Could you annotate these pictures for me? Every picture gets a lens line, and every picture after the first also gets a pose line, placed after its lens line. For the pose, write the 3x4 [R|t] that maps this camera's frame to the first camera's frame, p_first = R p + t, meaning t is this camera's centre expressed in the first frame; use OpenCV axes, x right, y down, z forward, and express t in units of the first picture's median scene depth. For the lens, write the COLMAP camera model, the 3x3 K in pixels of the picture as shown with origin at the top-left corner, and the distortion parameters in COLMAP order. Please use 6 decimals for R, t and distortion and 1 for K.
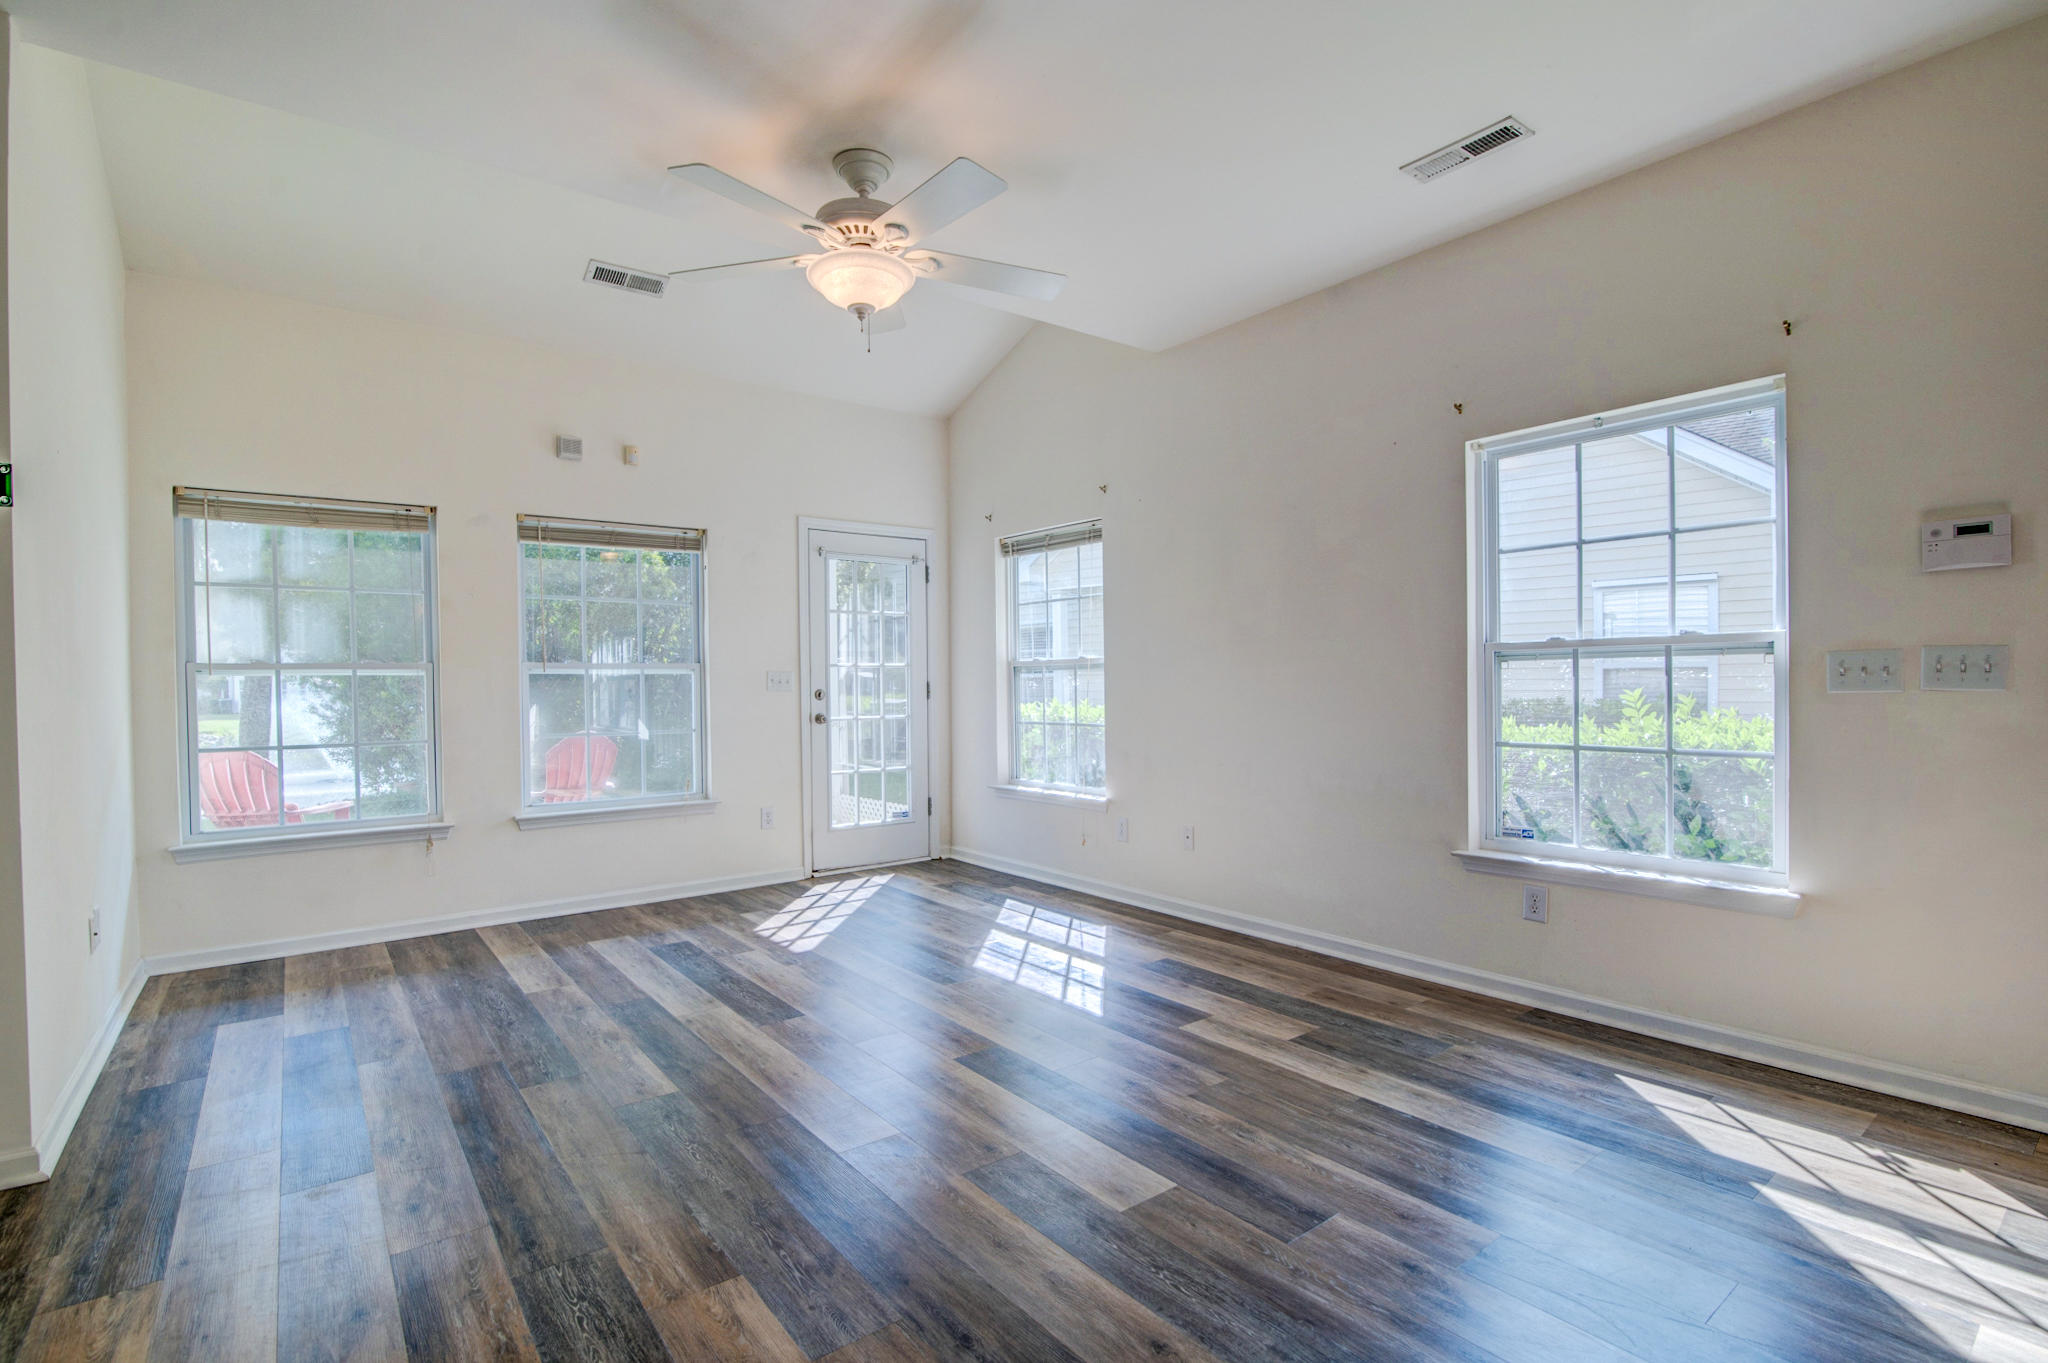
lens RADIAL K [[953.4, 0, 1017.2], [0, 953.4, 698.0], [0, 0, 1]] dist [-0.016286, 0.000192]
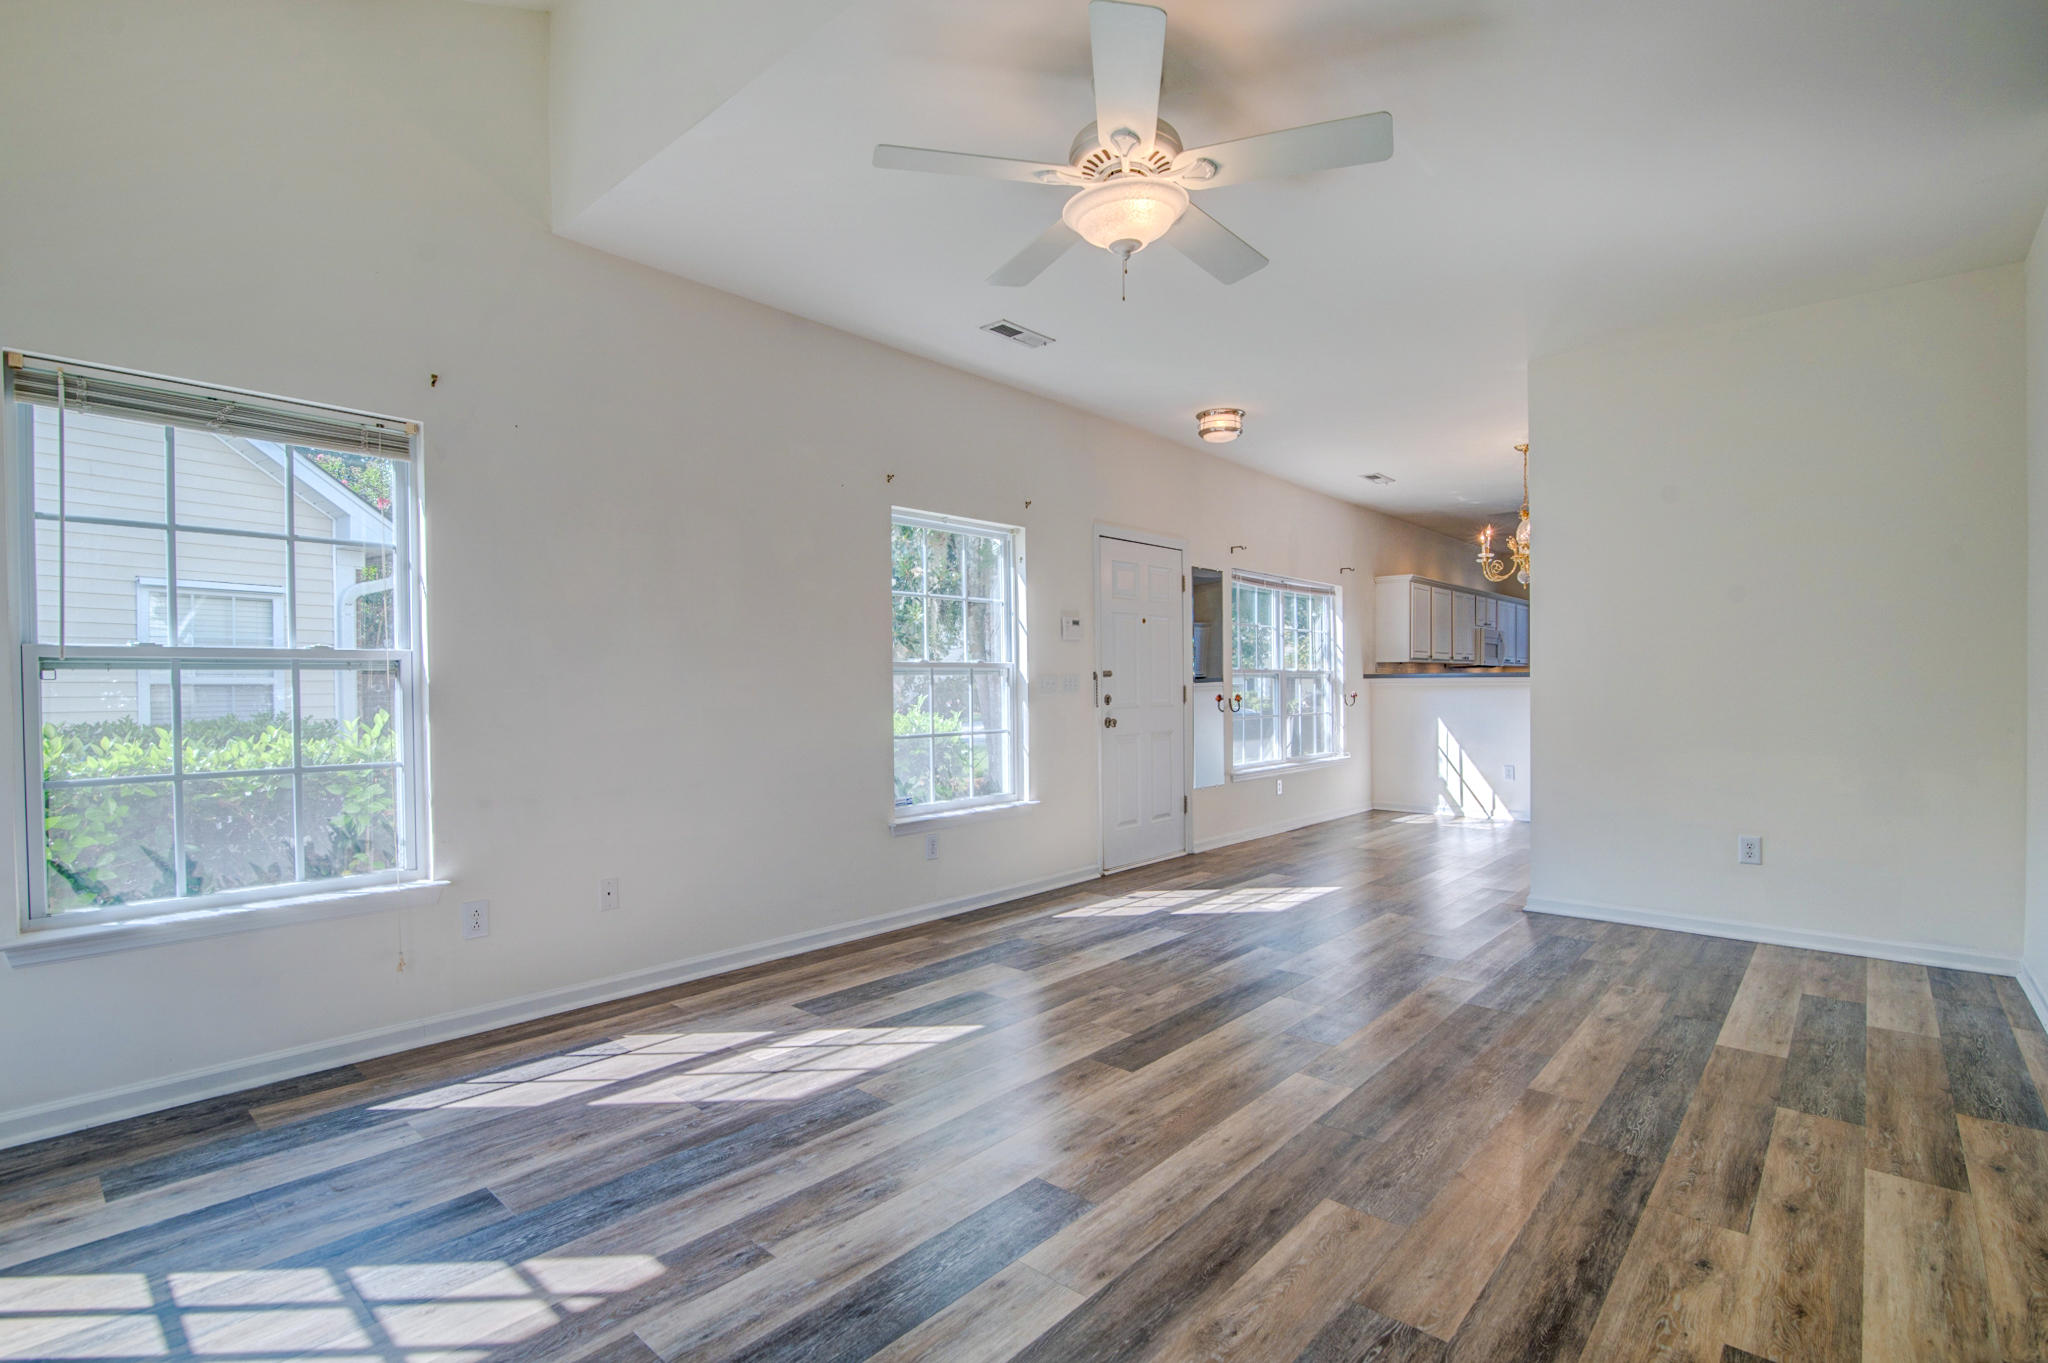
lens RADIAL K [[952.3, 0, 1022.7], [0, 952.3, 694.4], [0, 0, 1]] dist [-0.015077, -0.000167]
pose [[-0.183658, 0.004497, 0.982980, -0.761679], [0.024932, 0.999689, 0.000085, -0.006831], [-0.982674, 0.024523, -0.183713, 0.971753]]
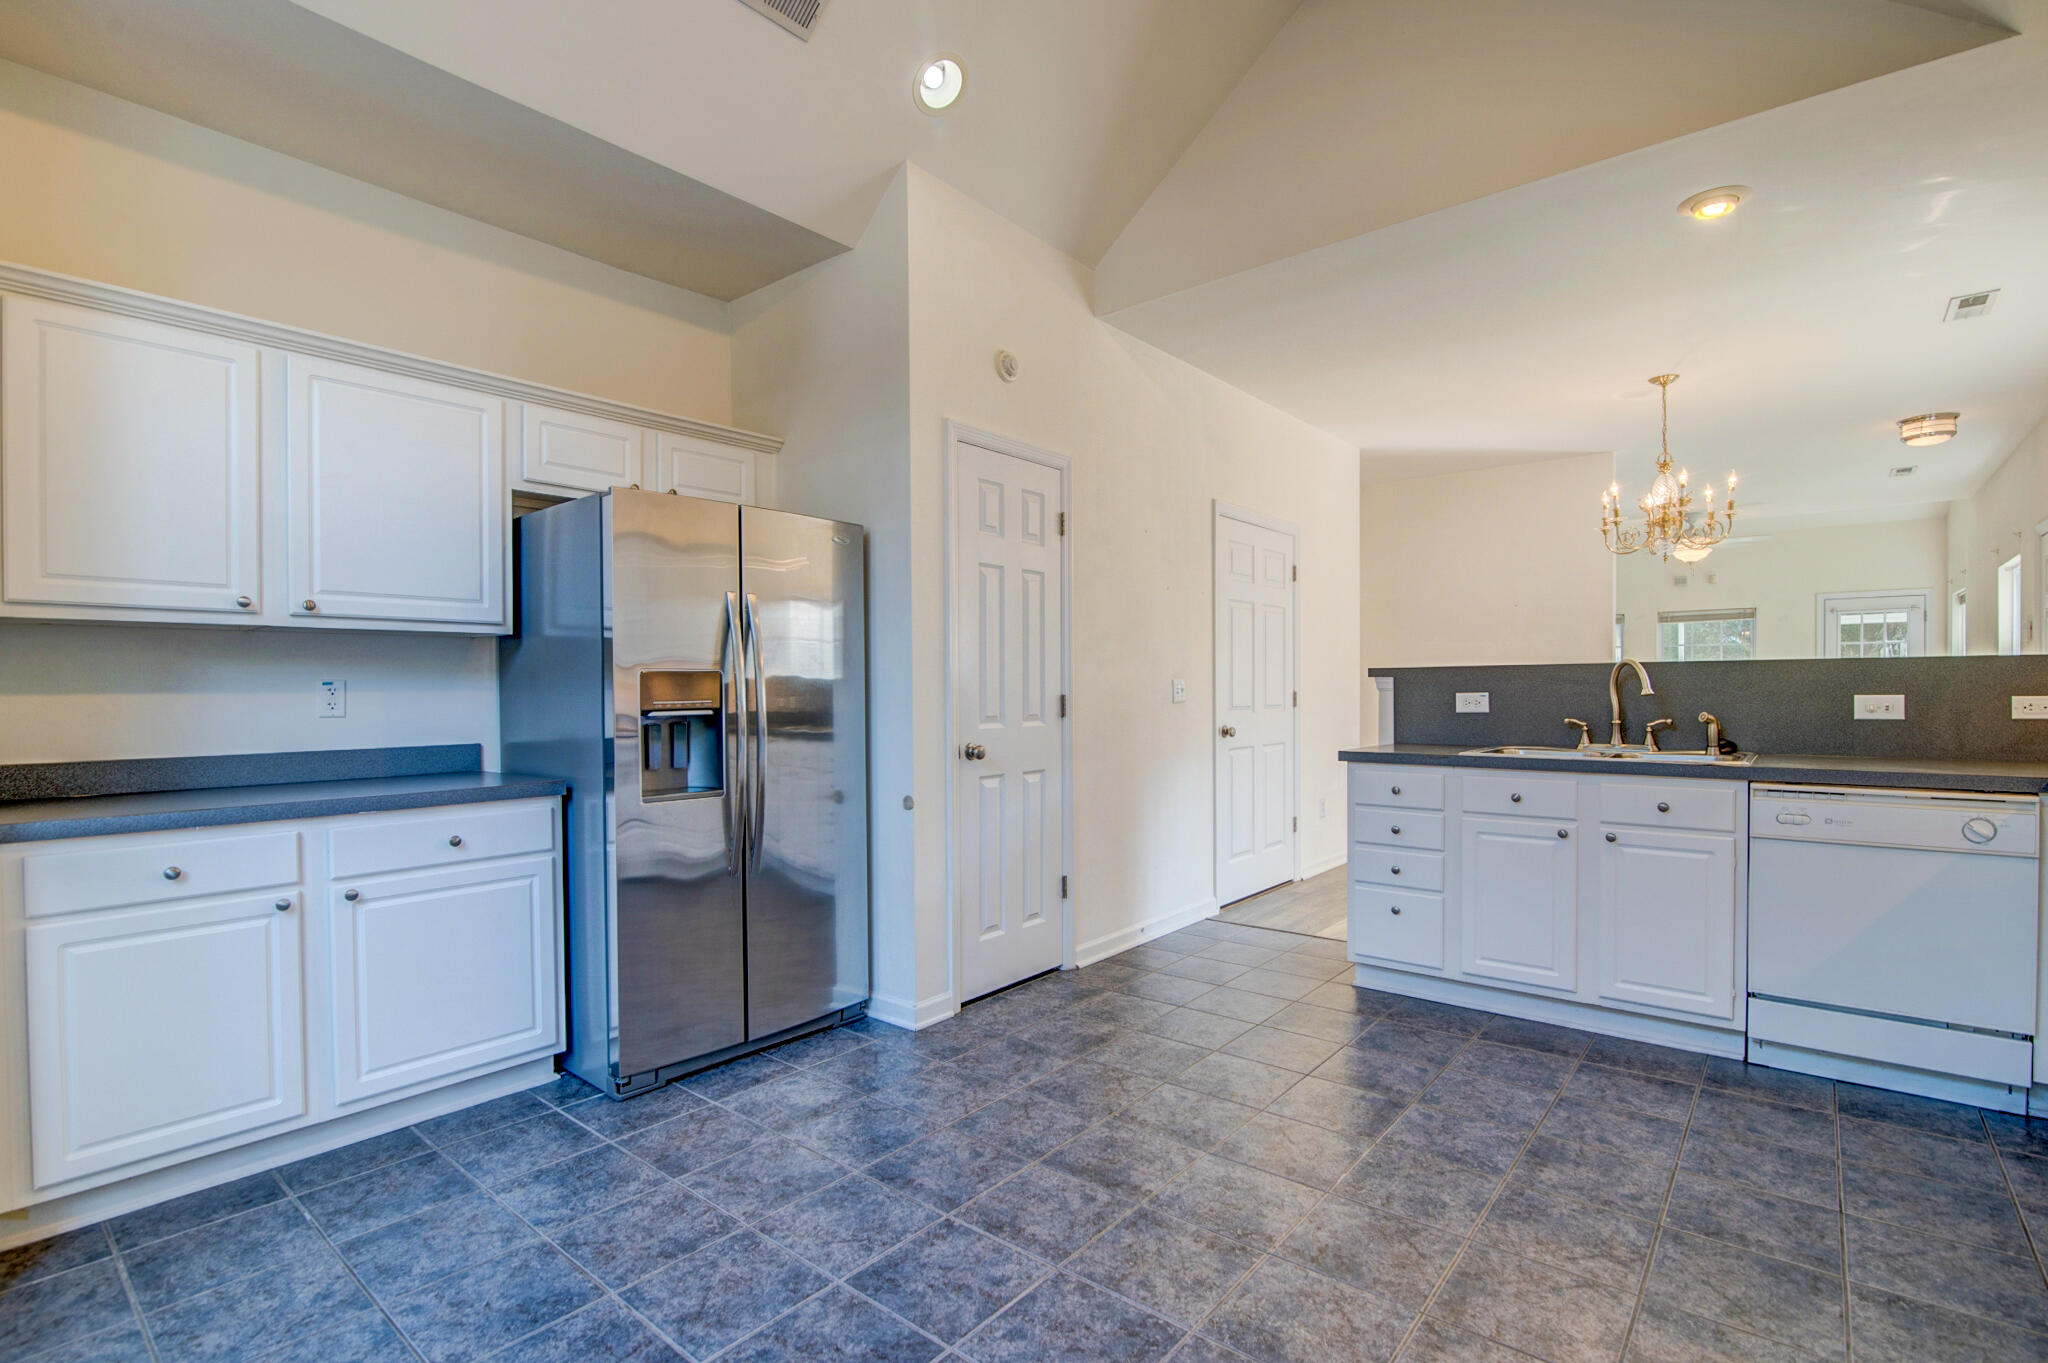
lens RADIAL K [[953.4, 0, 1017.2], [0, 953.4, 698.0], [0, 0, 1]] dist [-0.016286, 0.000192]
pose [[0.219280, 0.022243, -0.975408, 1.807653], [-0.013944, 0.999709, 0.019663, 0.000562], [0.975562, 0.009290, 0.219527, -1.378578]]
